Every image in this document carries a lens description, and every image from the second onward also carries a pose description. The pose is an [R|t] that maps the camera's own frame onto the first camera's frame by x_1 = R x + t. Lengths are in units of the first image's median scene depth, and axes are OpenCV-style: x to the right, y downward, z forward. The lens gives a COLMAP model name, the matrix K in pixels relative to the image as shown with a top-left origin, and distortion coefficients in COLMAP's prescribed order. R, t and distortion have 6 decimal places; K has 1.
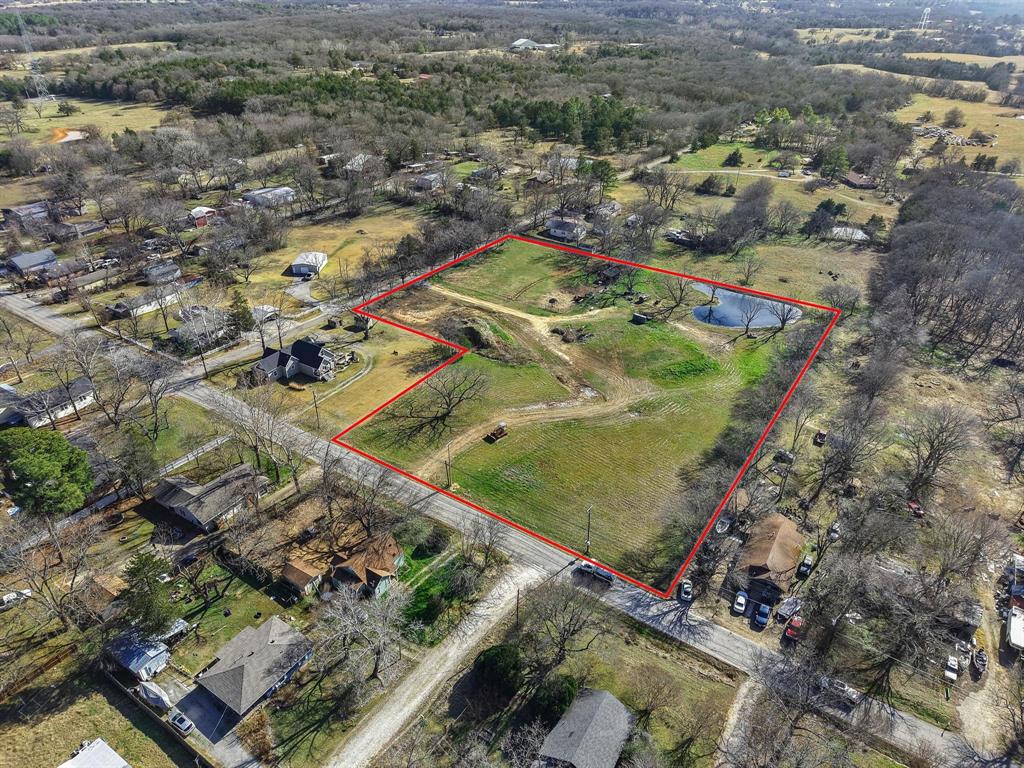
lens RADIAL K [[687.4, 0, 509.4], [0, 687.4, 383.8], [0, 0, 1]] dist [0.005813, -0.003955]
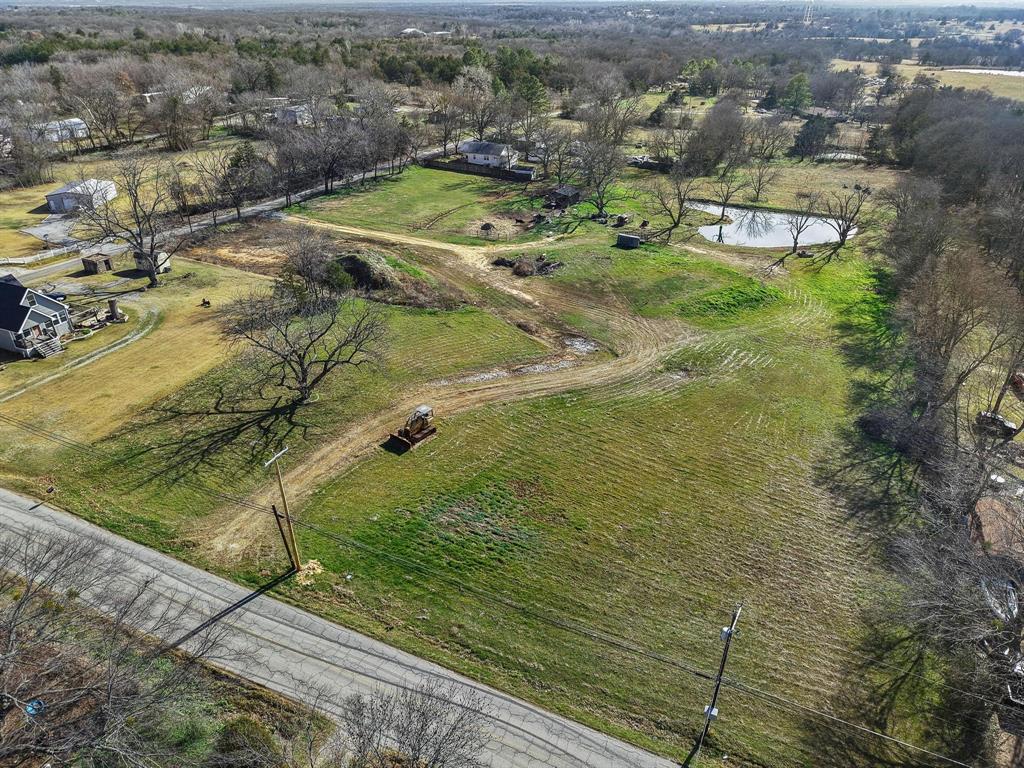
lens RADIAL K [[693.0, 0, 519.2], [0, 693.0, 382.5], [0, 0, 1]] dist [0.003968, -0.029811]
pose [[0.987277, -0.078068, 0.138526, -0.007168], [0.082706, 0.996179, -0.028040, 0.044929], [-0.135808, 0.039141, 0.989962, 0.409194]]
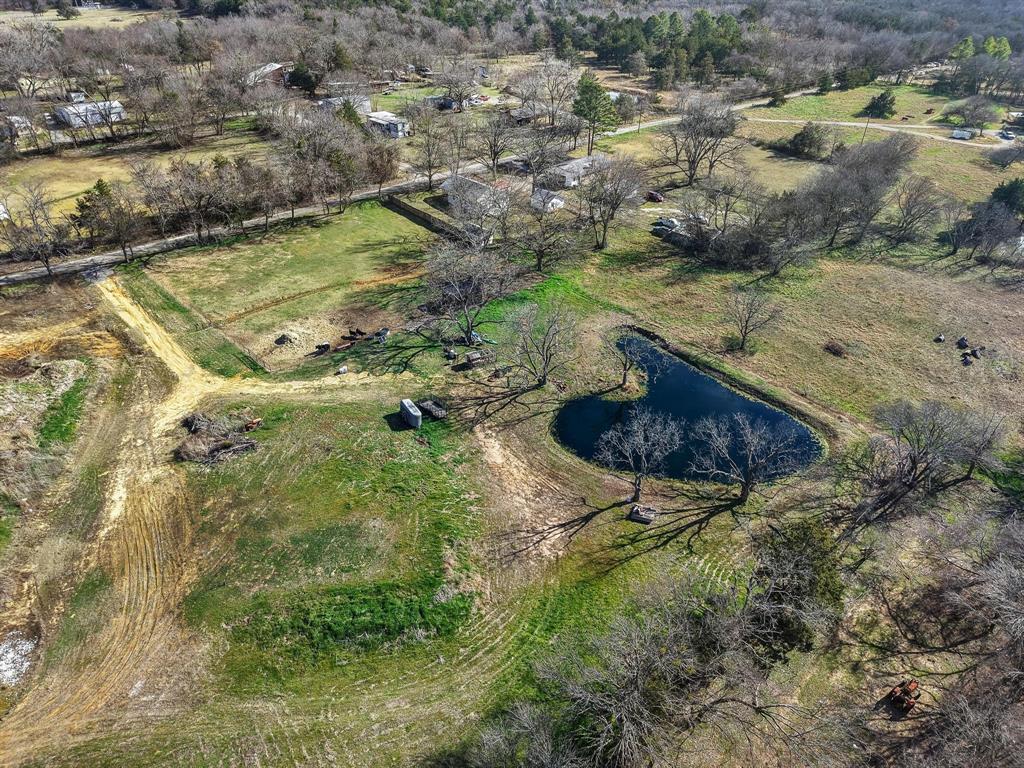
lens RADIAL K [[687.4, 0, 509.4], [0, 687.4, 383.8], [0, 0, 1]] dist [0.005813, -0.003955]
pose [[0.963074, 0.145679, -0.226422, 0.360321], [-0.132848, 0.988591, 0.070991, -0.159341], [0.234181, -0.038290, 0.971439, 0.621705]]
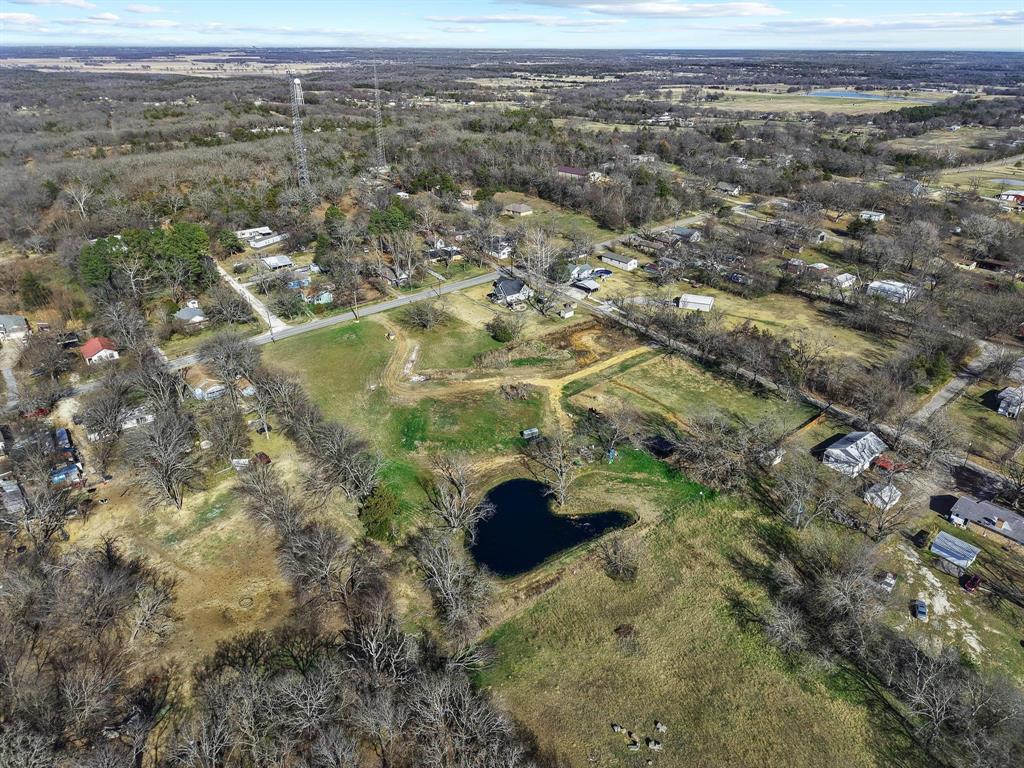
lens RADIAL K [[687.4, 0, 509.4], [0, 687.4, 383.8], [0, 0, 1]] dist [0.005813, -0.003955]
pose [[-0.338388, 0.407776, -0.848064, 0.953325], [-0.490679, 0.692546, 0.528785, -0.612932], [0.802949, 0.595062, -0.034263, 1.013542]]
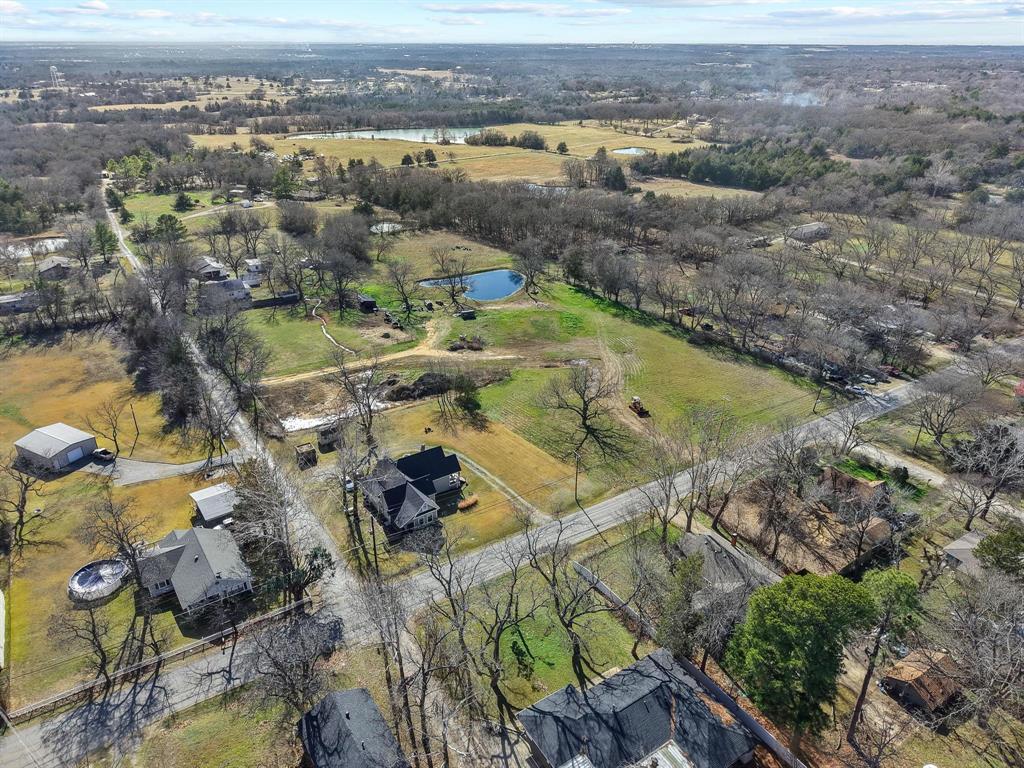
lens RADIAL K [[693.0, 0, 519.2], [0, 693.0, 382.5], [0, 0, 1]] dist [0.003968, -0.029811]
pose [[0.407222, -0.405934, 0.818161, -0.669761], [0.471617, 0.860592, 0.192248, -0.174200], [-0.782143, 0.307571, 0.541897, 0.446461]]
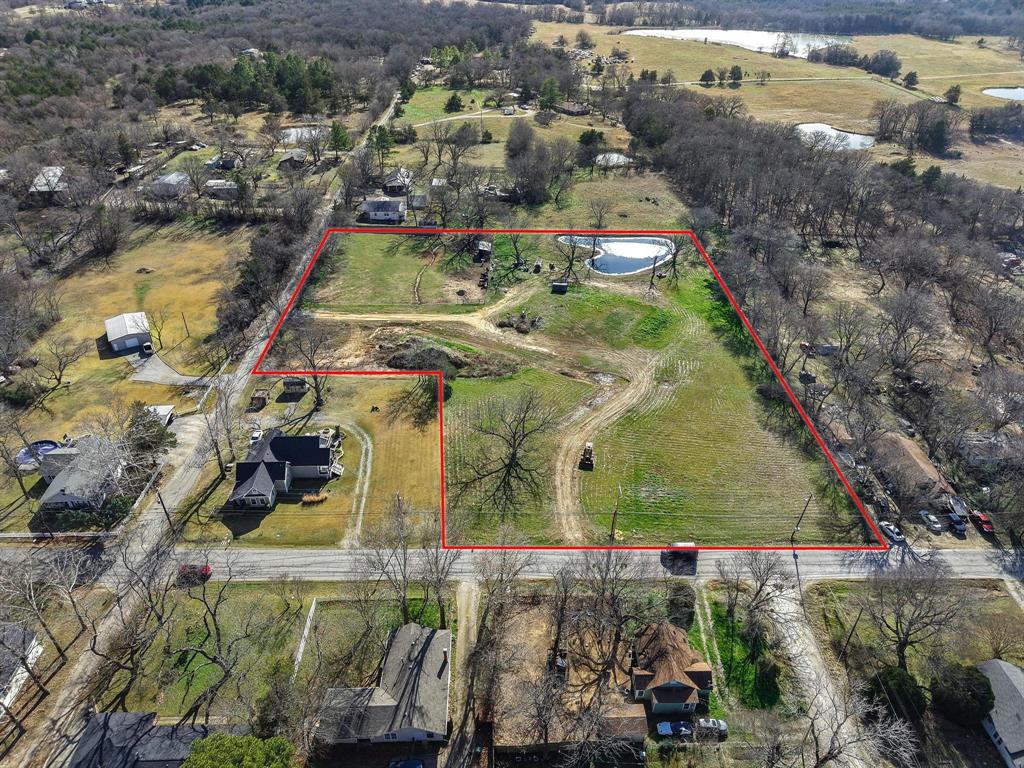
lens RADIAL K [[692.3, 0, 512.0], [0, 692.3, 384.0], [0, 0, 1]] dist [0.003936, 0.001197]
pose [[0.829815, -0.321519, 0.456106, -0.355849], [0.290121, 0.946759, 0.139560, -0.125685], [-0.476694, 0.016517, 0.878914, 0.207103]]
